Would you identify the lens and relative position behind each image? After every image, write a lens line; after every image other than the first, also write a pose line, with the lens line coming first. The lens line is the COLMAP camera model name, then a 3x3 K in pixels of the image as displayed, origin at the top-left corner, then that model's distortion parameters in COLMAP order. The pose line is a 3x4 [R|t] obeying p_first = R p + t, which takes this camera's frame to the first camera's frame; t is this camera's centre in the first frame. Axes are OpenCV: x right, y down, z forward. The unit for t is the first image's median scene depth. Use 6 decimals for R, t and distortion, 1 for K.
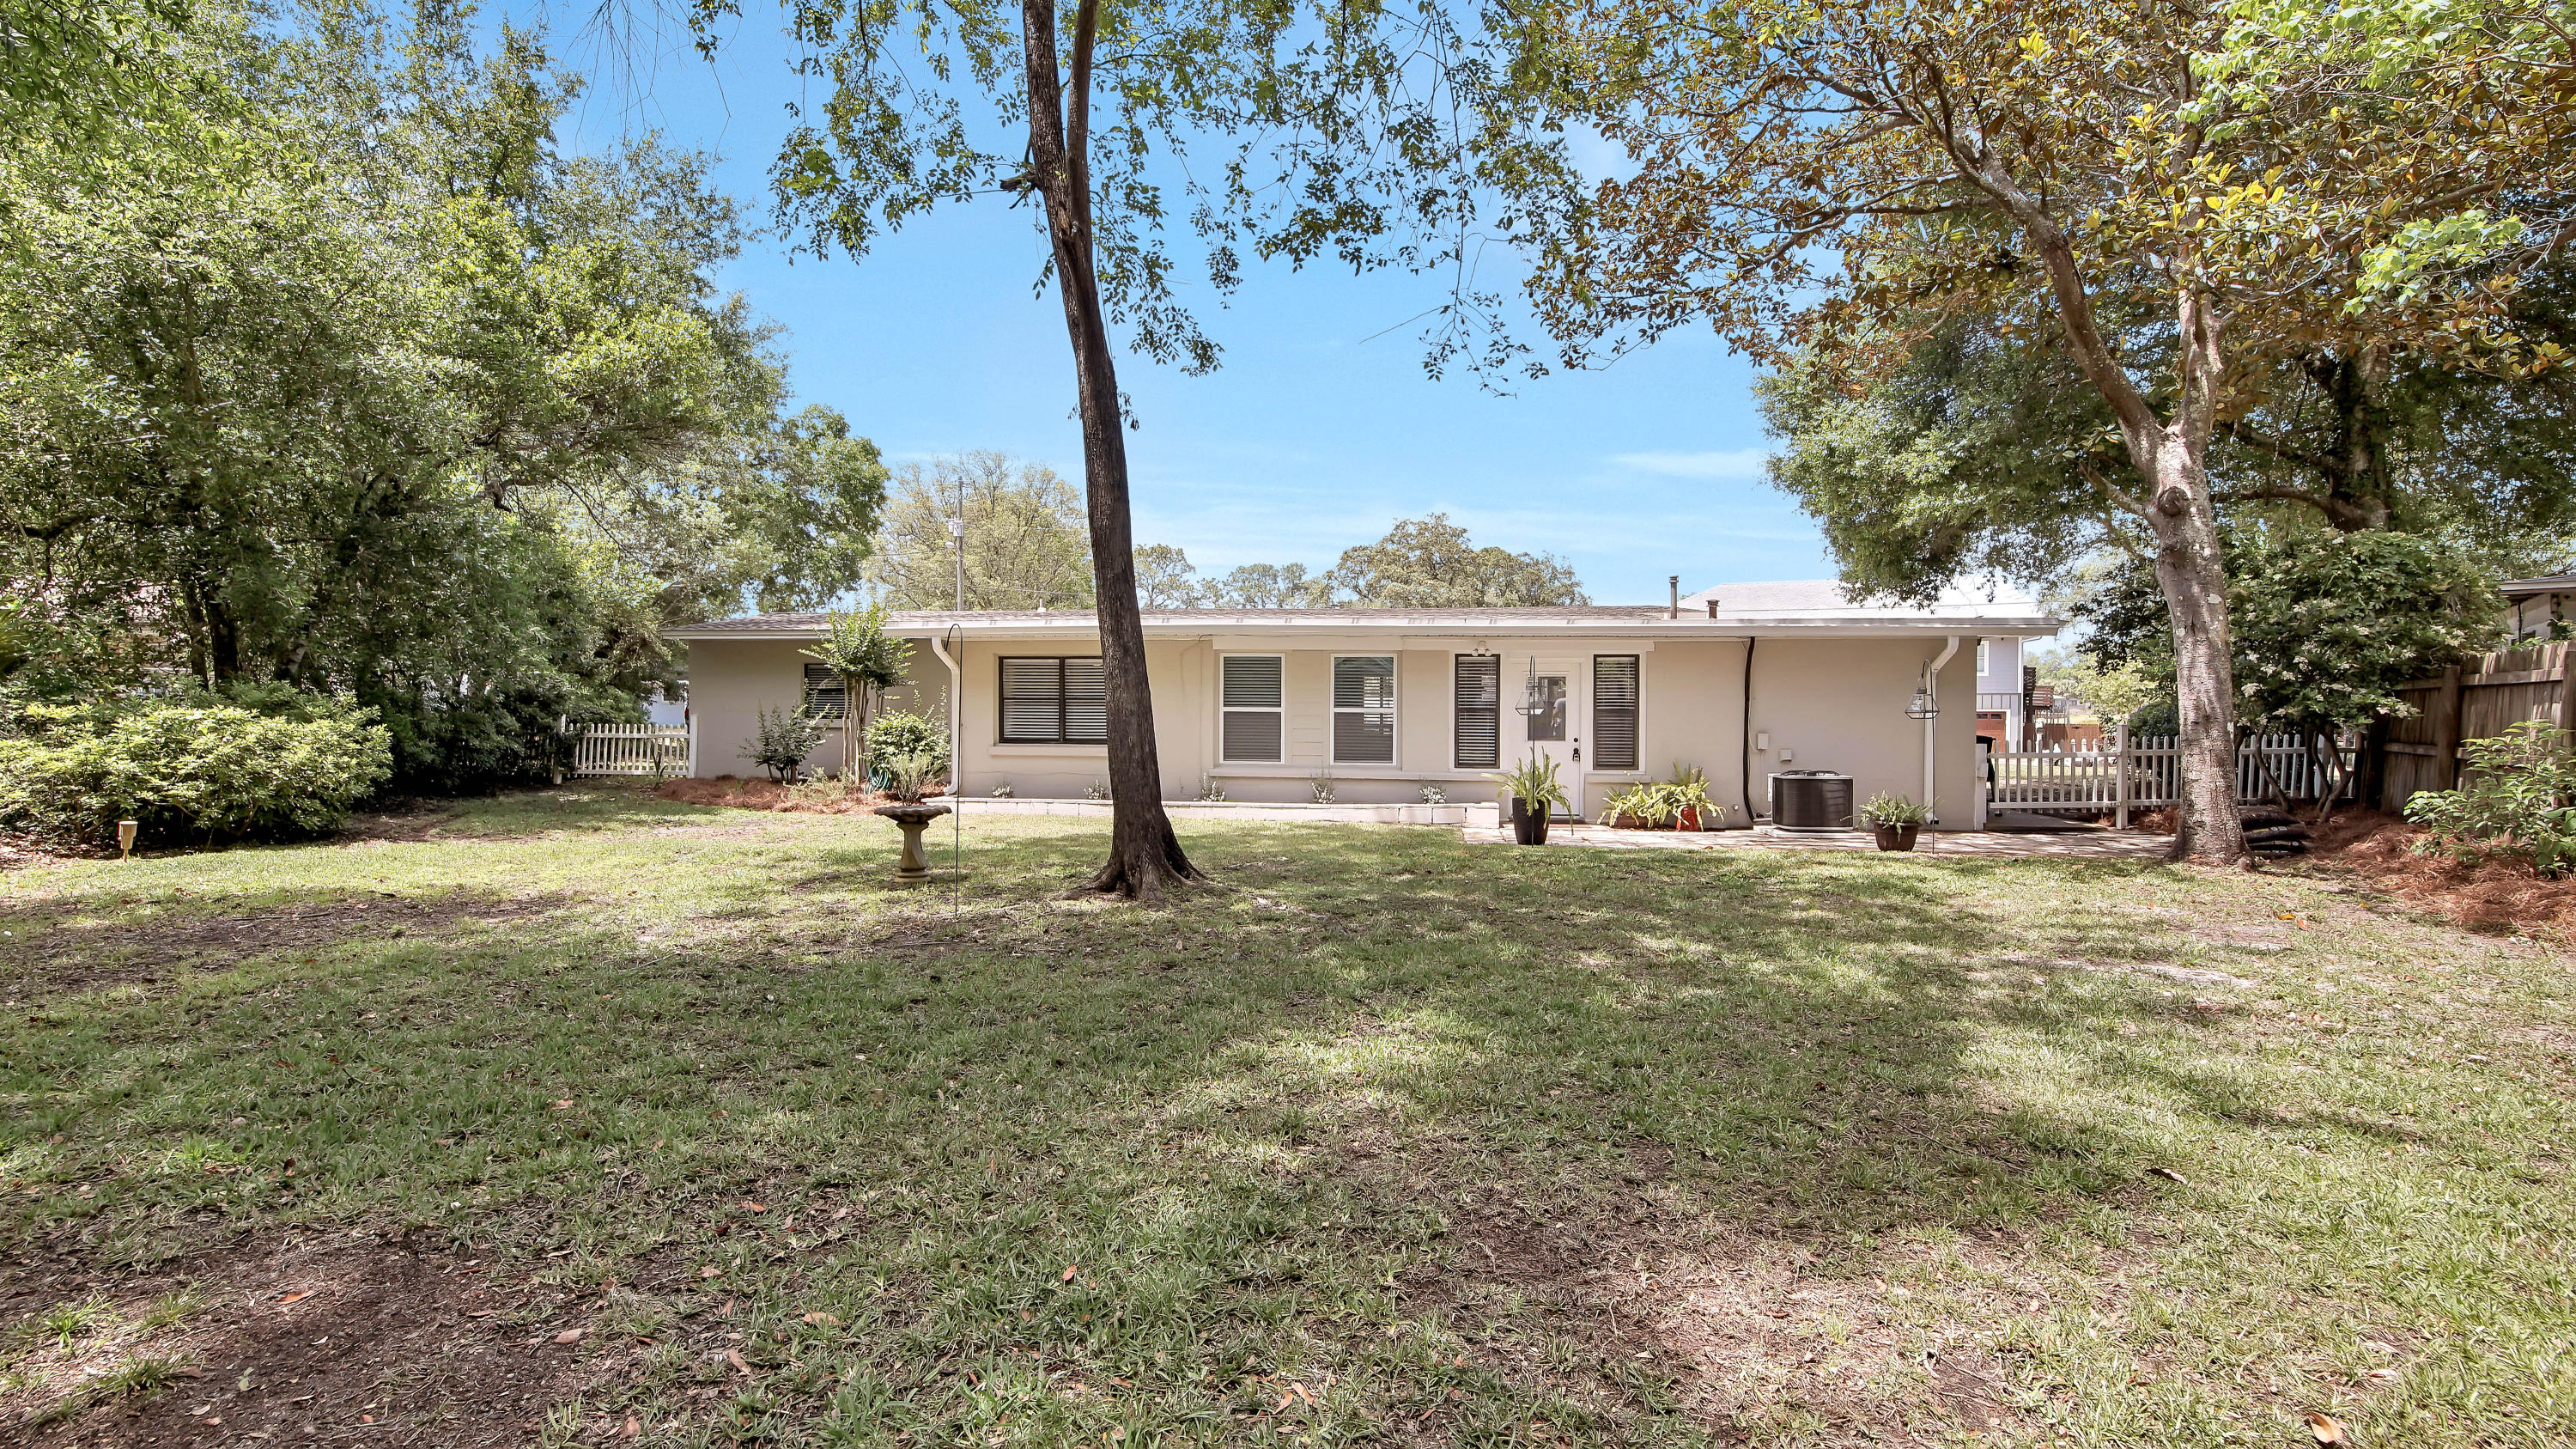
lens RADIAL K [[1206.4, 0, 1342.3], [0, 1206.4, 691.8], [0, 0, 1]] dist [-0.004095, -0.000015]
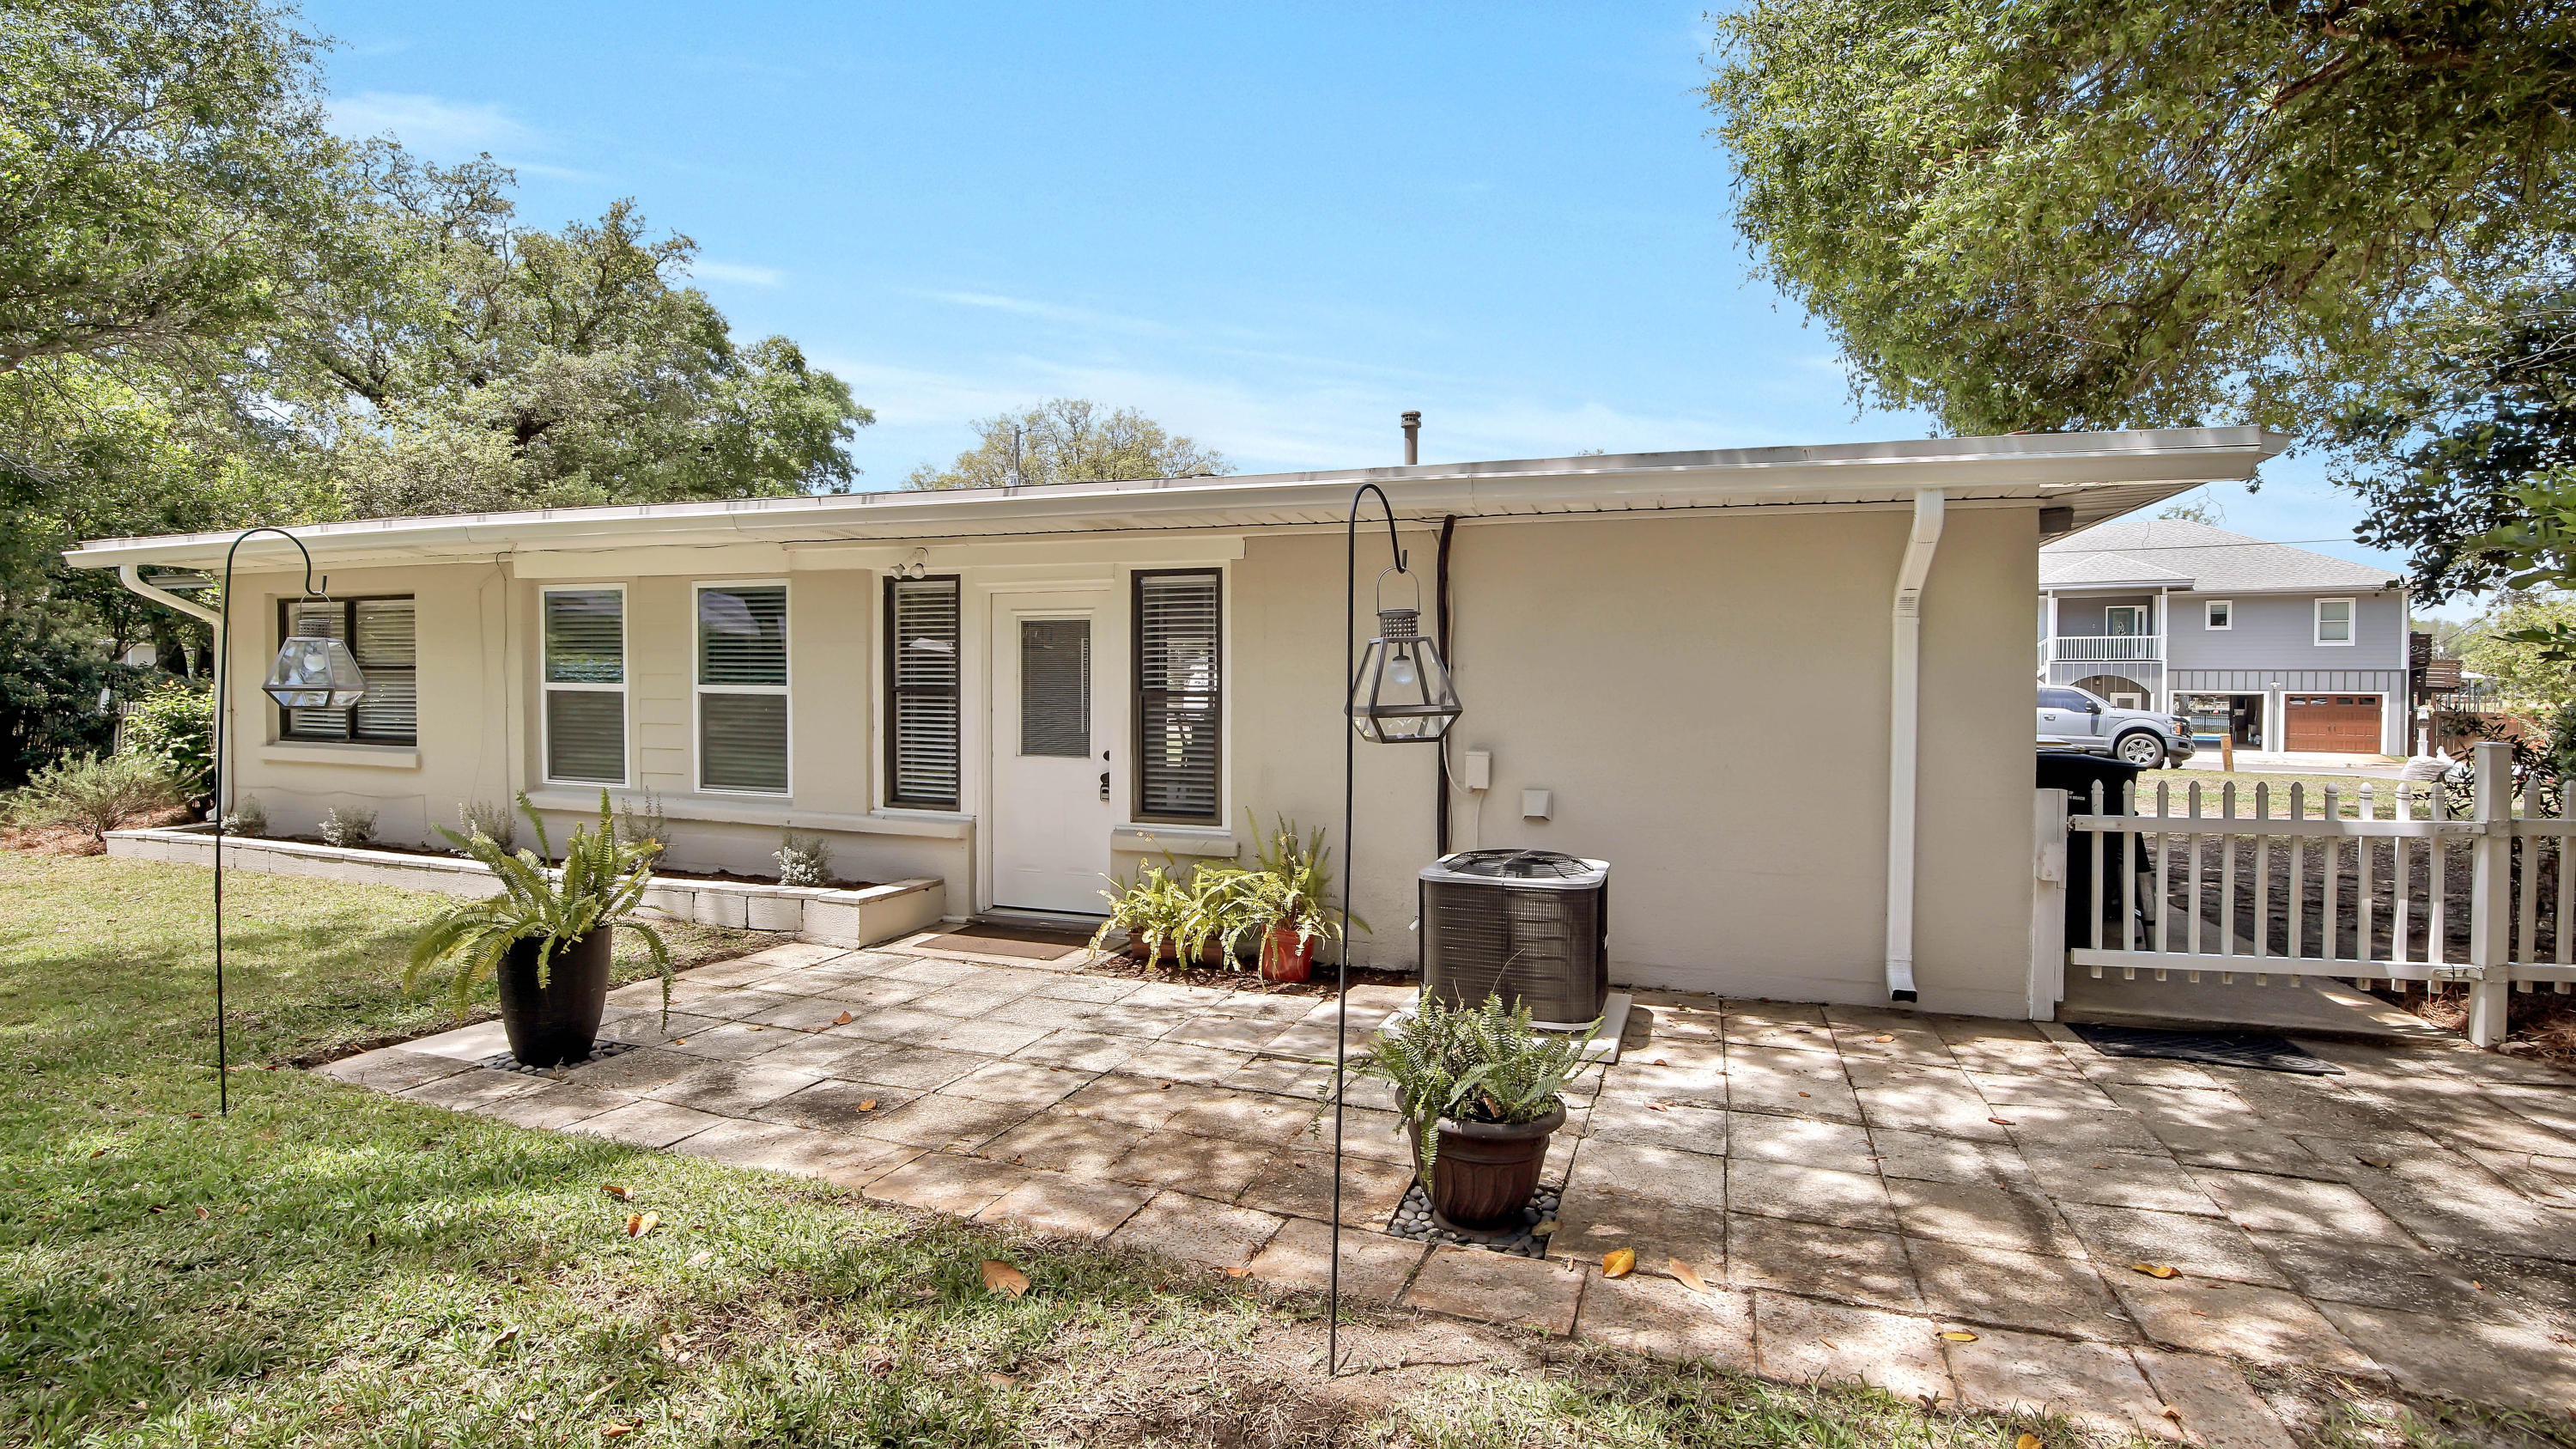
lens RADIAL K [[1206.4, 0, 1342.3], [0, 1206.4, 691.8], [0, 0, 1]] dist [-0.004095, -0.000015]
pose [[0.974905, 0.007746, -0.222486, 0.383147], [-0.002995, 0.999760, 0.021686, 0.005230], [0.222601, -0.020475, 0.974695, 0.563504]]
